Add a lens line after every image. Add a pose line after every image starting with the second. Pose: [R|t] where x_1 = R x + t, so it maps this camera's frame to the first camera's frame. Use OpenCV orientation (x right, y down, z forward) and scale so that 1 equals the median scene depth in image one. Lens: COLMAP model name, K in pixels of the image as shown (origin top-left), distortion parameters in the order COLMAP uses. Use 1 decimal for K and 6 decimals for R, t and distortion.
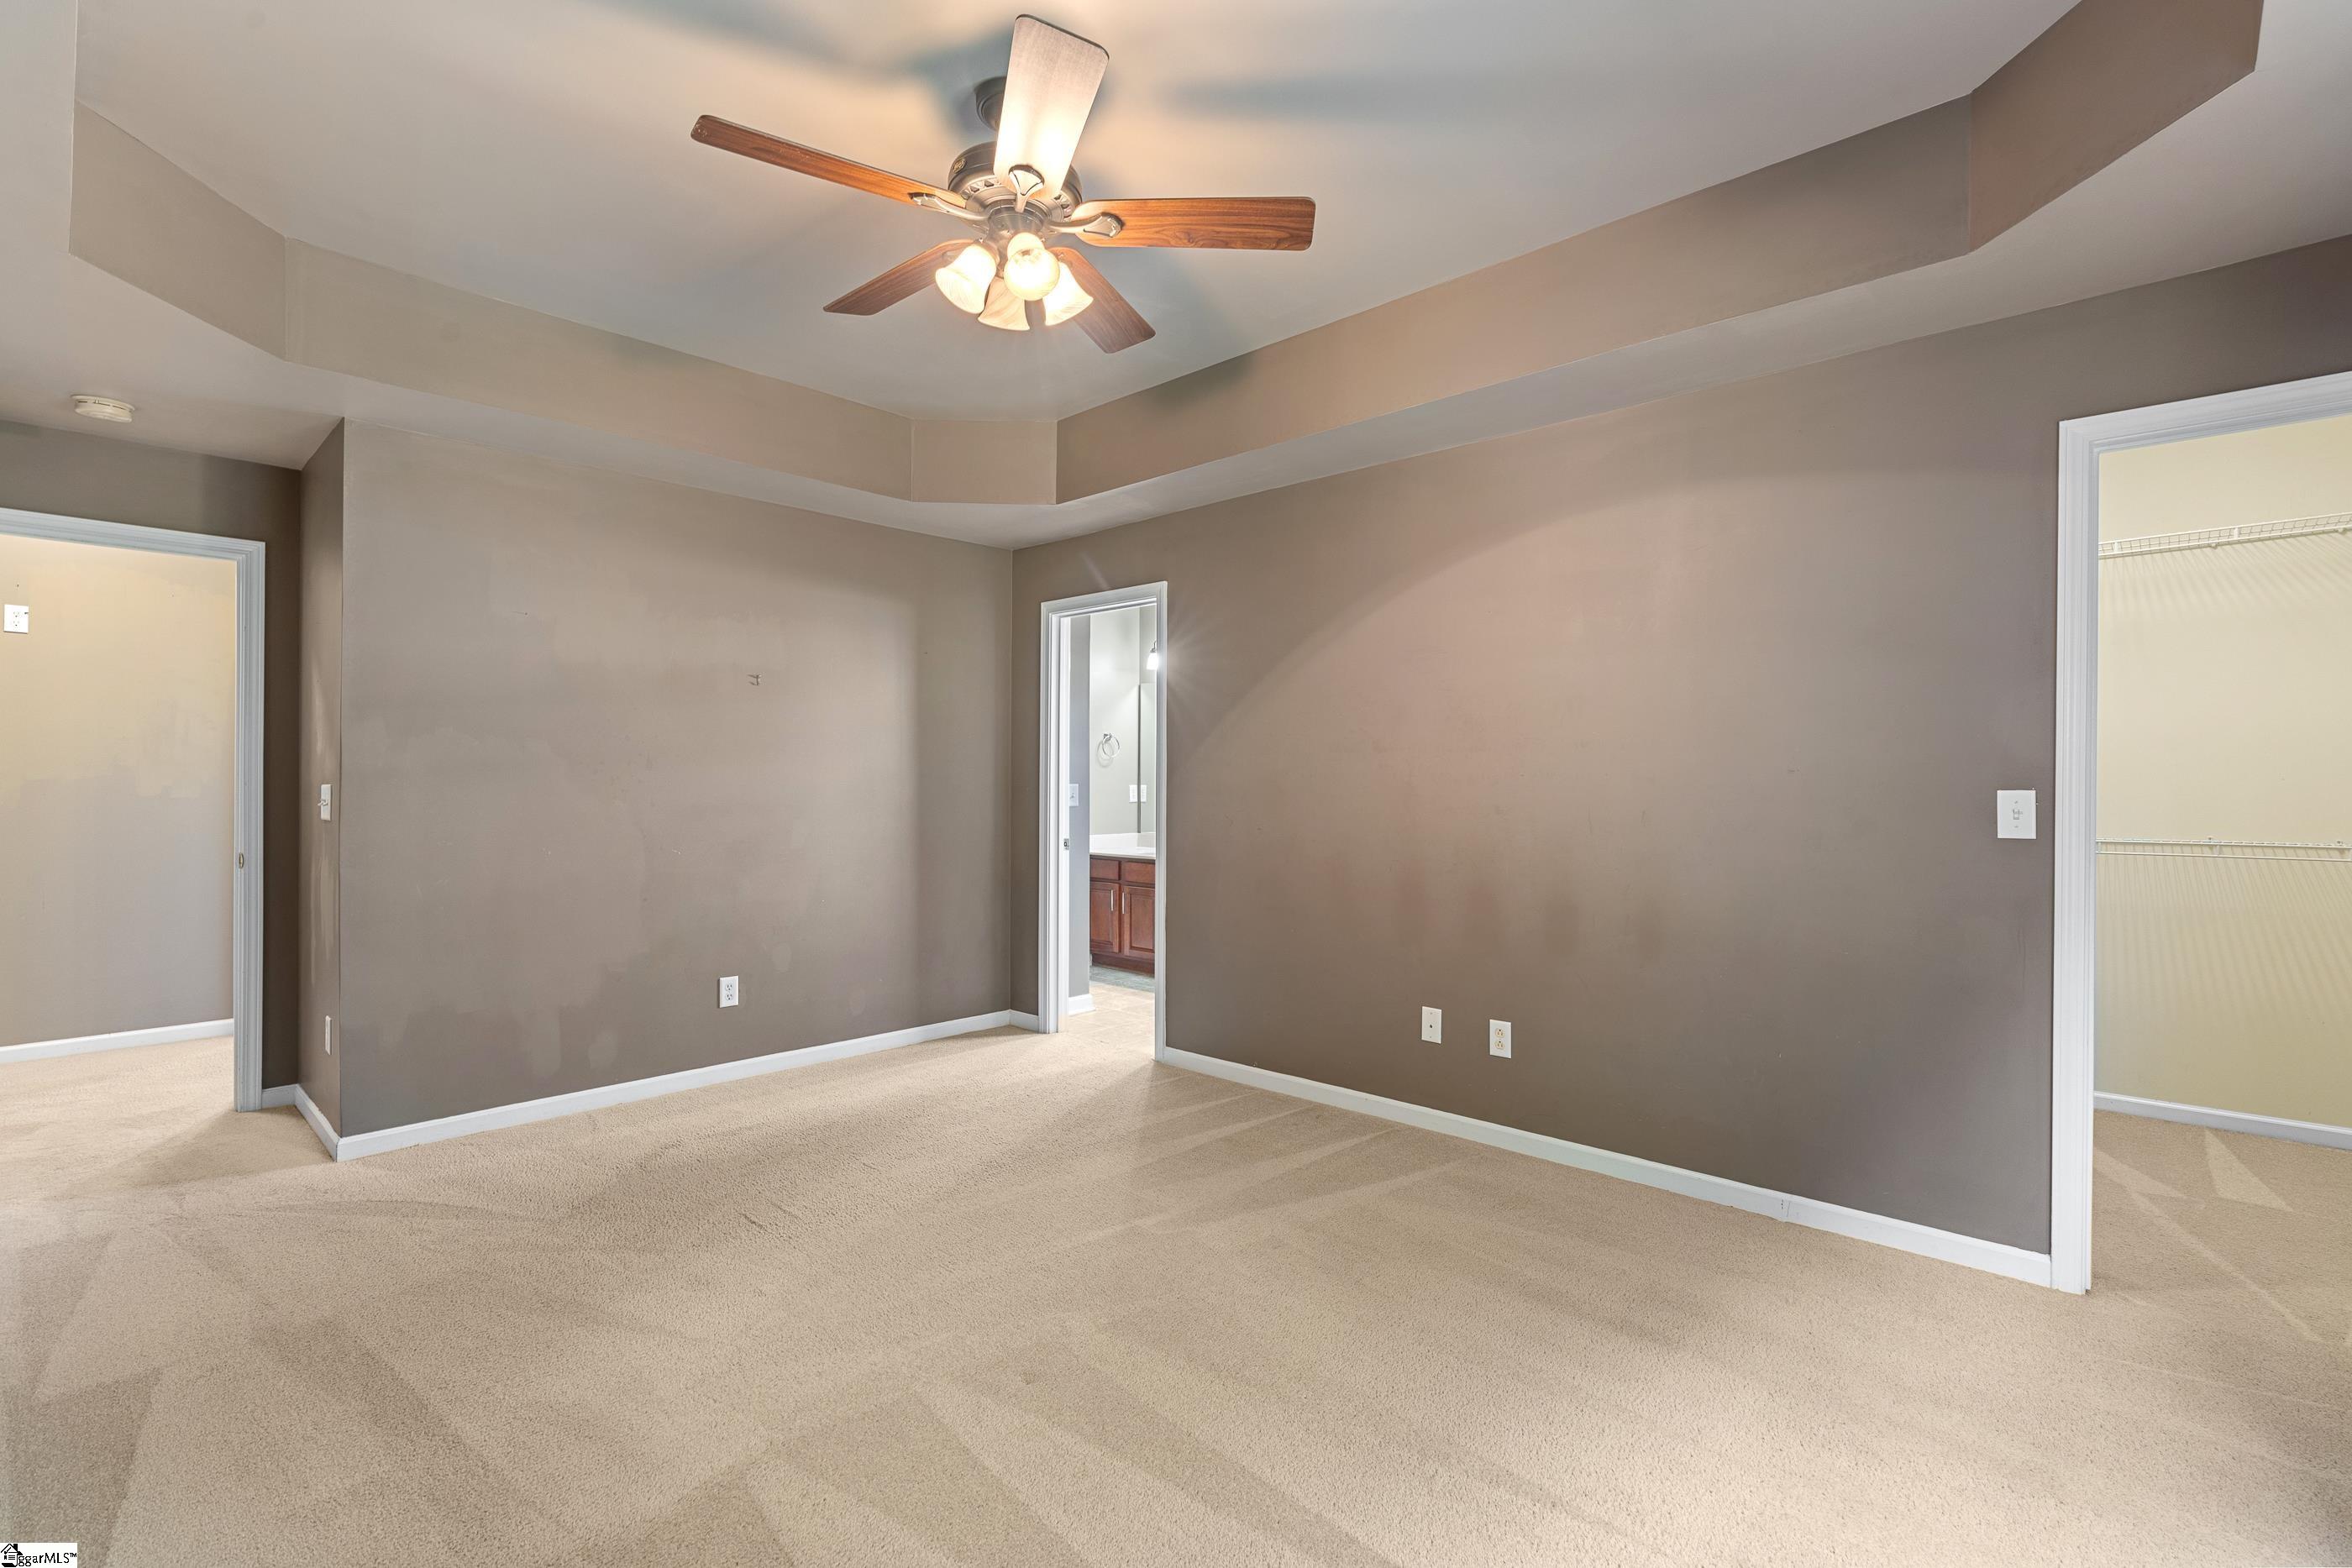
lens RADIAL K [[1067.3, 0, 1162.9], [0, 1067.3, 774.2], [0, 0, 1]] dist [-0.002756, 0.000069]
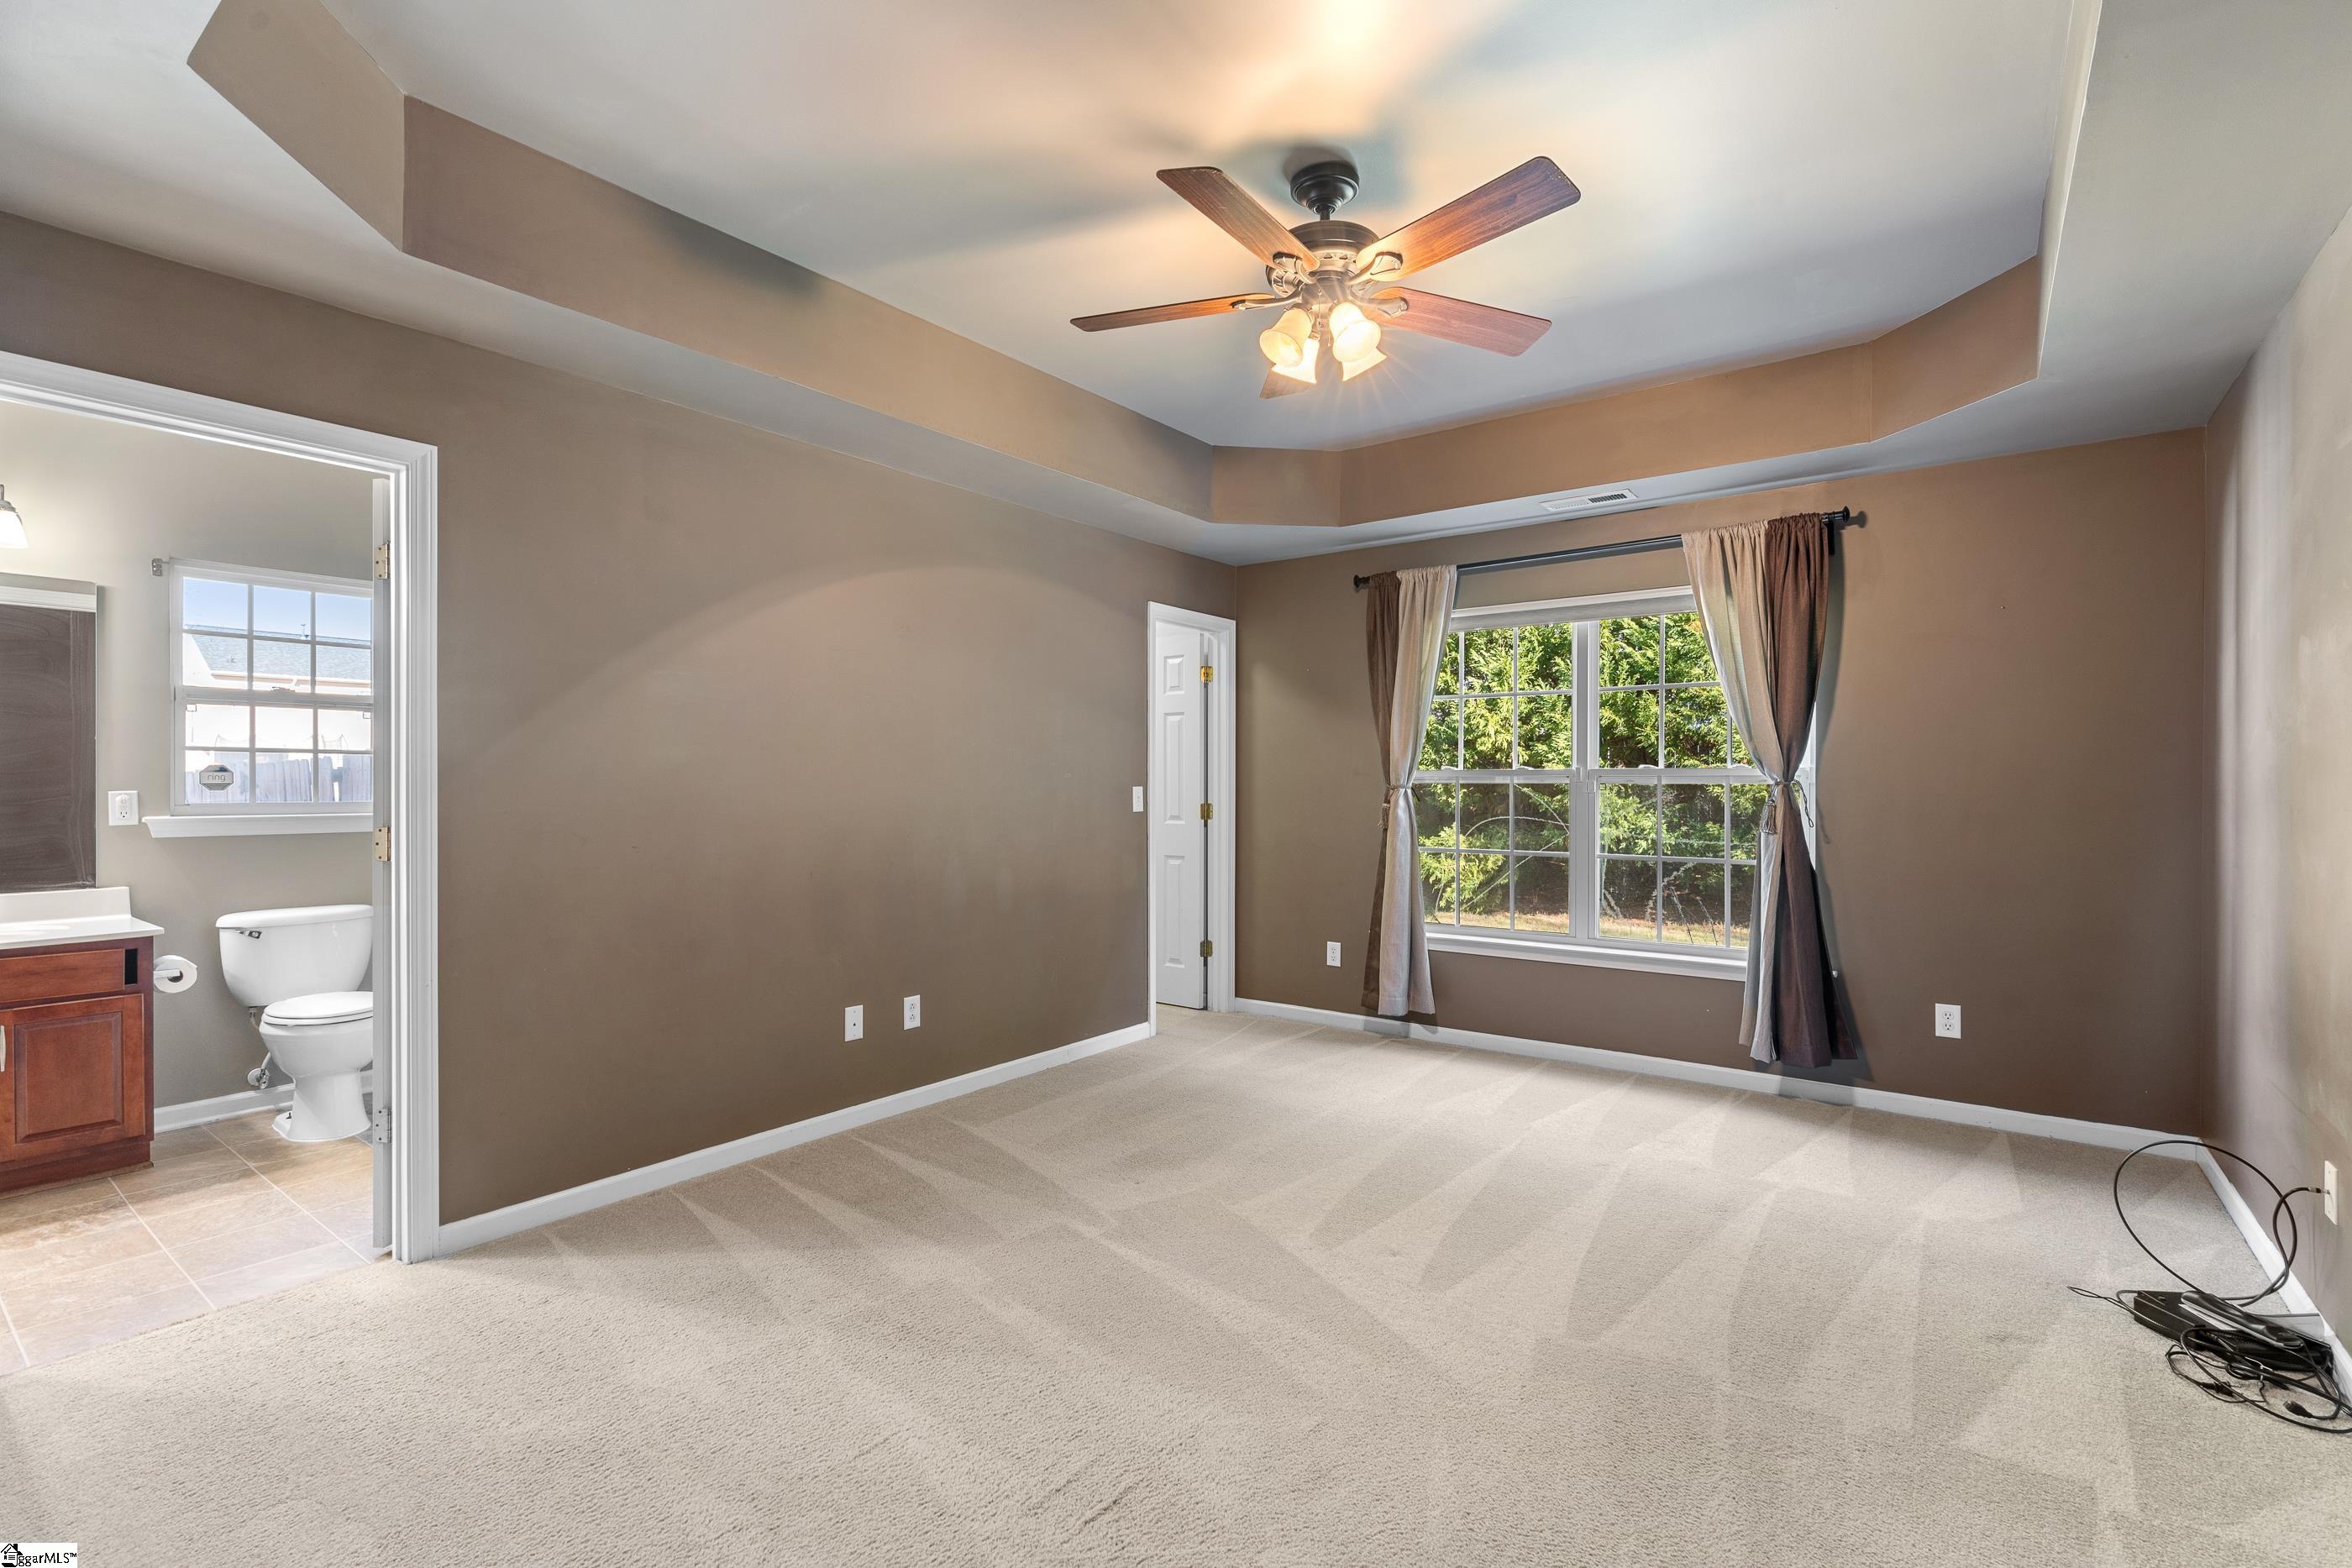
lens RADIAL K [[1067.3, 0, 1162.9], [0, 1067.3, 774.2], [0, 0, 1]] dist [-0.002756, 0.000069]
pose [[-0.113113, 0.010643, 0.993525, -0.830151], [-0.003642, 0.999931, -0.011126, 0.009948], [-0.993575, -0.004877, -0.113066, 0.869766]]
